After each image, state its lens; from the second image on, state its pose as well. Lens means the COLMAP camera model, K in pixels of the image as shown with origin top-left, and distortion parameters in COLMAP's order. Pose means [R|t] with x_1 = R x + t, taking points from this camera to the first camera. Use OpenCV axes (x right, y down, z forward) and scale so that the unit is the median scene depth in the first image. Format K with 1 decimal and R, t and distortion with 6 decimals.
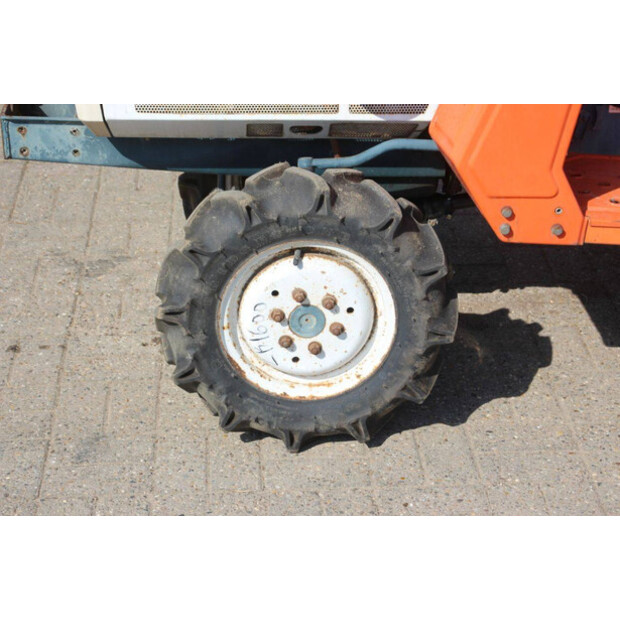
lens RADIAL K [[1449.0, 0, 309.8], [0, 1449.0, 310.0], [0, 0, 1]] dist [0.391696, 0.000000]
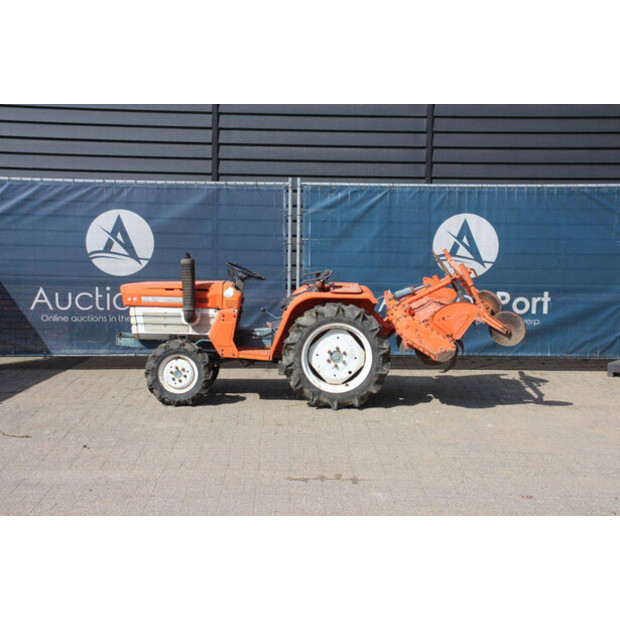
lens RADIAL K [[1110.9, 0, 306.2], [0, 1110.9, 308.4], [0, 0, 1]] dist [0.241410, 0.000000]
pose [[0.998724, 0.008696, -0.049740, 0.563789], [-0.026822, 0.925959, -0.376670, 1.109251], [0.042782, 0.377523, 0.925011, -2.258657]]
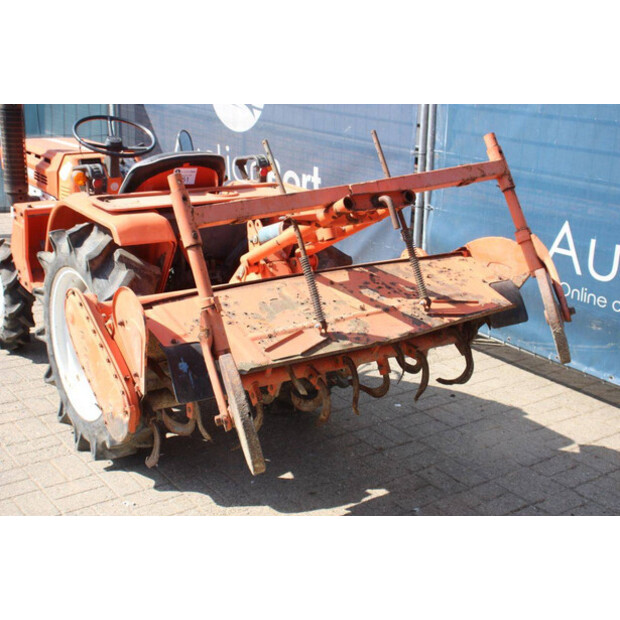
lens RADIAL K [[868.5, 0, 313.4], [0, 868.5, 308.4], [0, 0, 1]] dist [0.110240, 0.000000]
pose [[0.531158, 0.263076, -0.805395, 1.644265], [-0.422305, 0.906284, 0.017521, -0.248466], [0.734526, 0.330817, 0.592479, 0.463715]]
